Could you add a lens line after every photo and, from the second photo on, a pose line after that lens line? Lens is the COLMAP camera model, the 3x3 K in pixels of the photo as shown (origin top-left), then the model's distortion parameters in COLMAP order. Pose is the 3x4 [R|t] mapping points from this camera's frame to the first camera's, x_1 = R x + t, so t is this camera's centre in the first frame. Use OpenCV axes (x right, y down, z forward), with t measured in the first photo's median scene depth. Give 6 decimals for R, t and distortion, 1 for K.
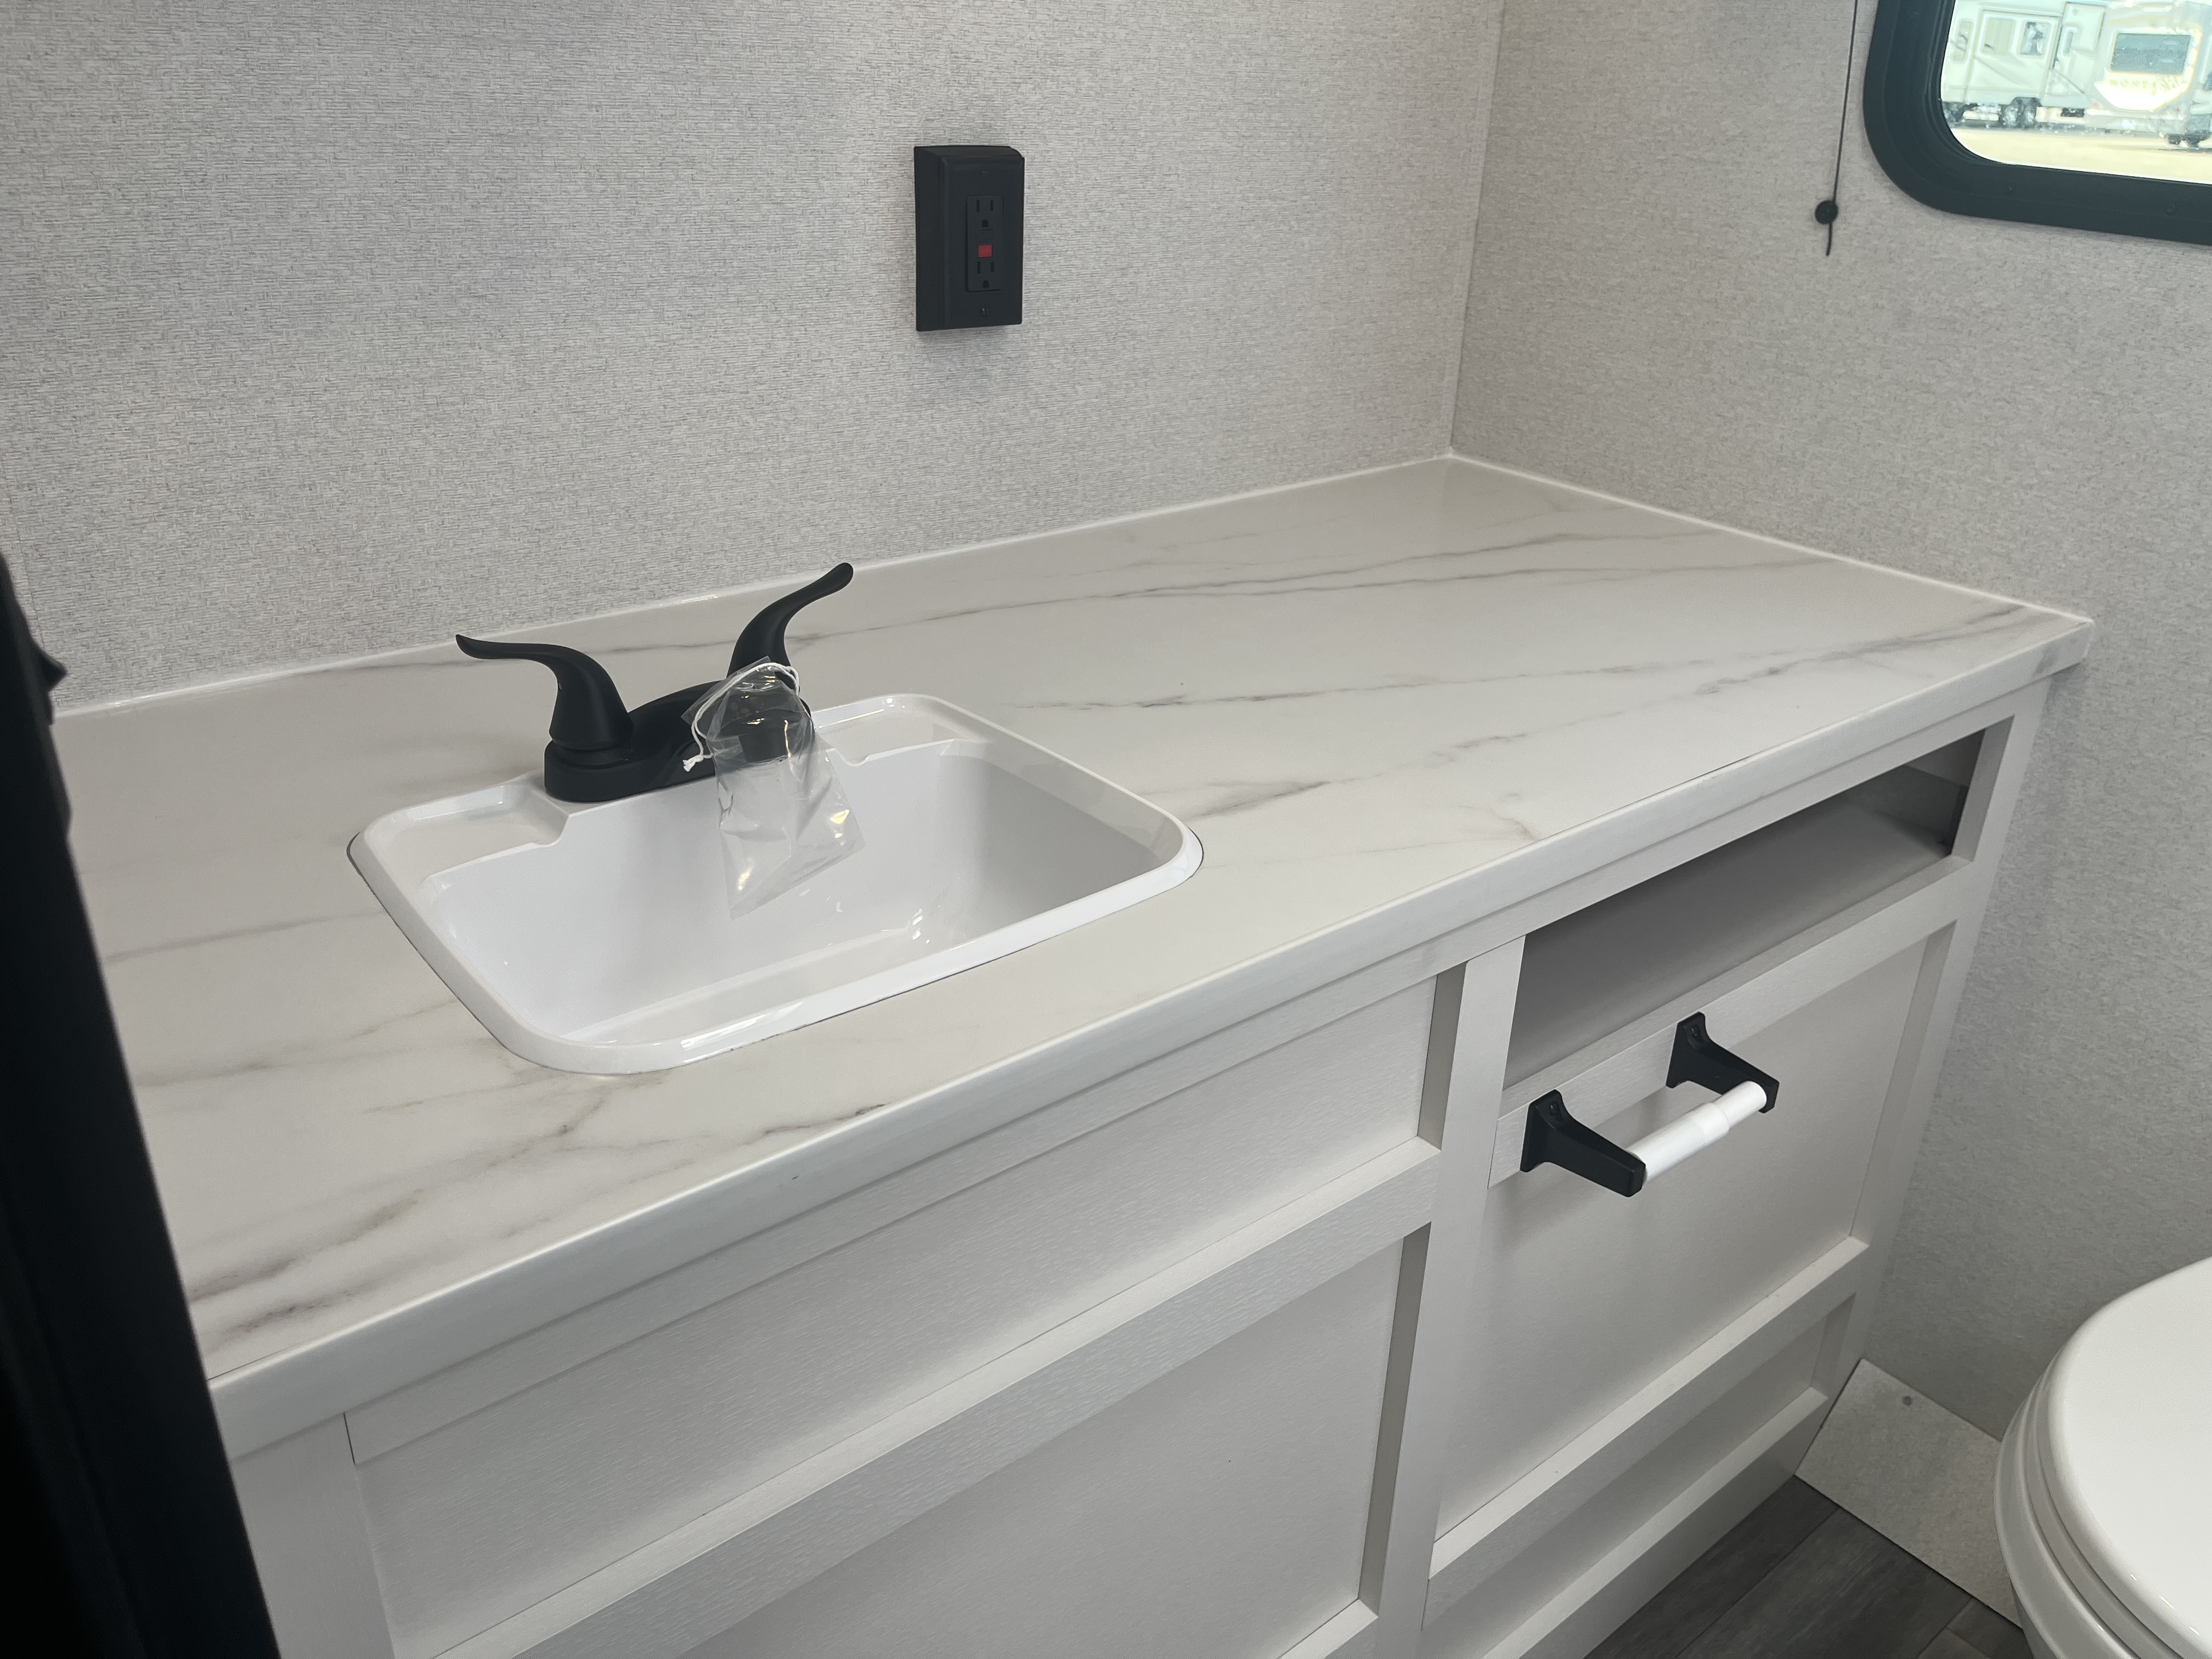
lens RADIAL K [[1677.3, 0, 1096.2], [0, 1677.3, 828.0], [0, 0, 1]] dist [0.070228, -0.096389]
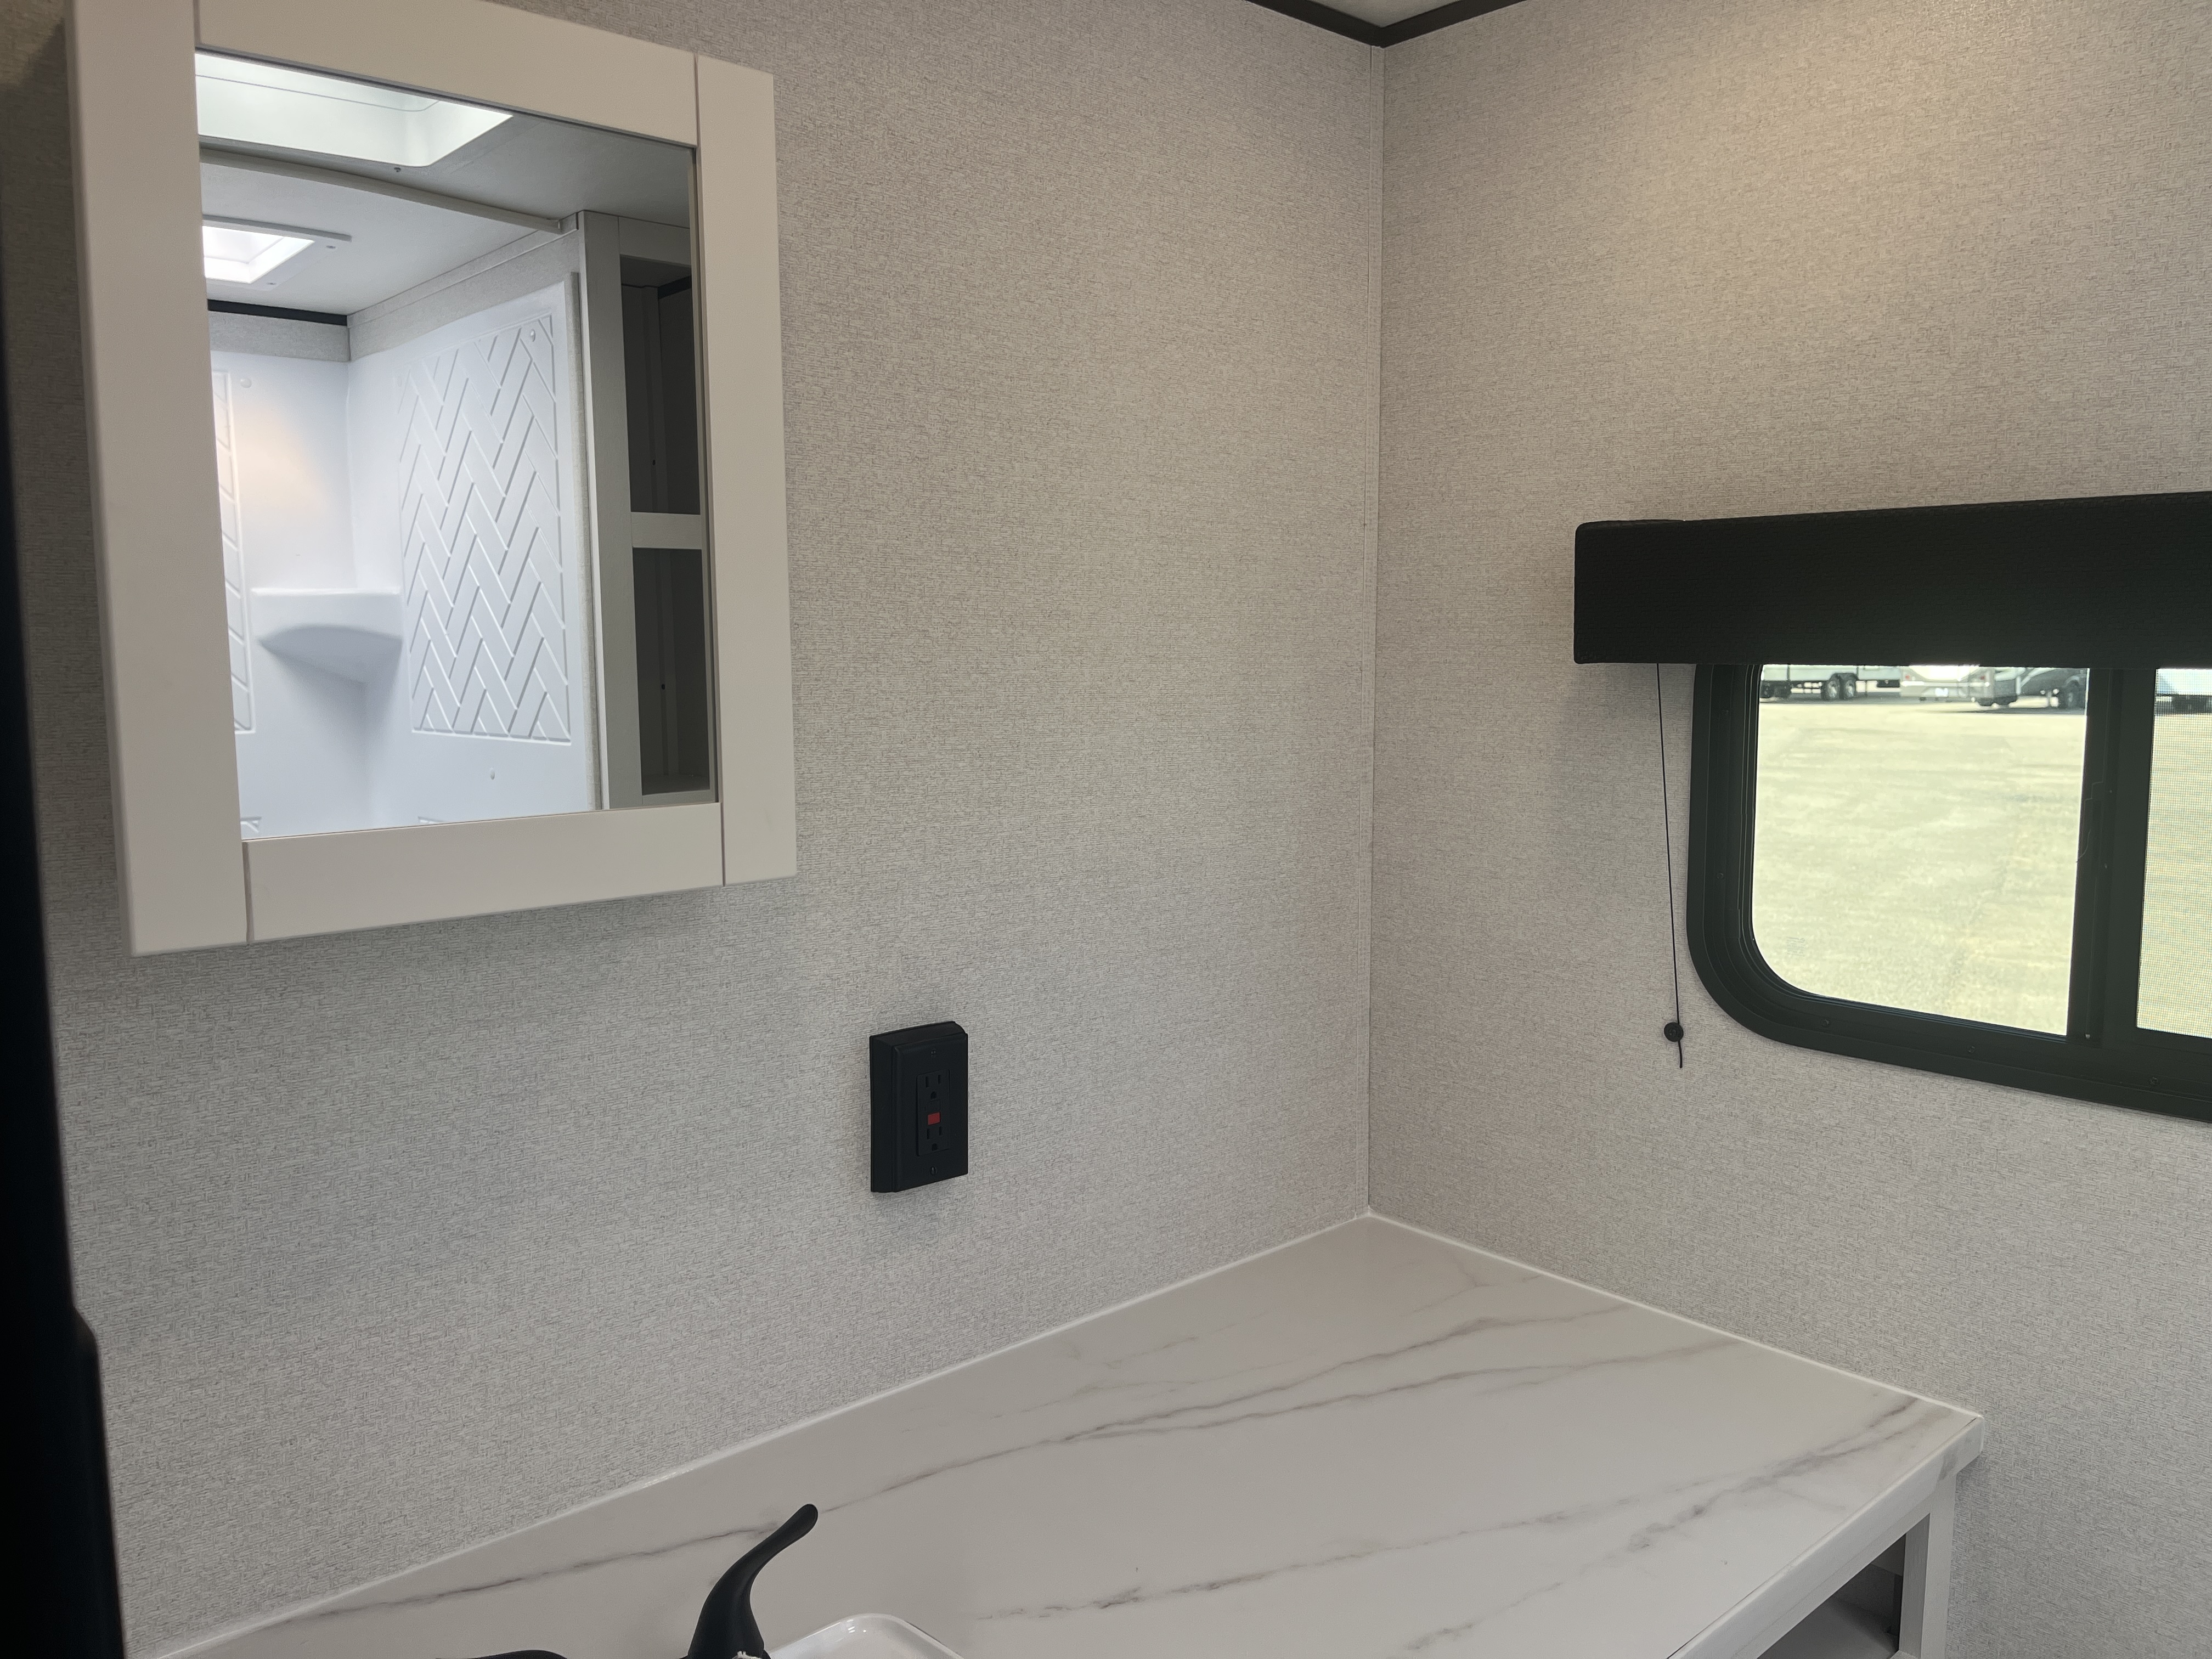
lens RADIAL K [[1677.3, 0, 1111.0], [0, 1677.3, 822.3], [0, 0, 1]] dist [0.070228, -0.096389]
pose [[0.997701, -0.037983, 0.056119, -0.004370], [0.054027, 0.945746, -0.320385, -0.164133], [-0.040905, 0.322680, 0.945624, -0.106794]]
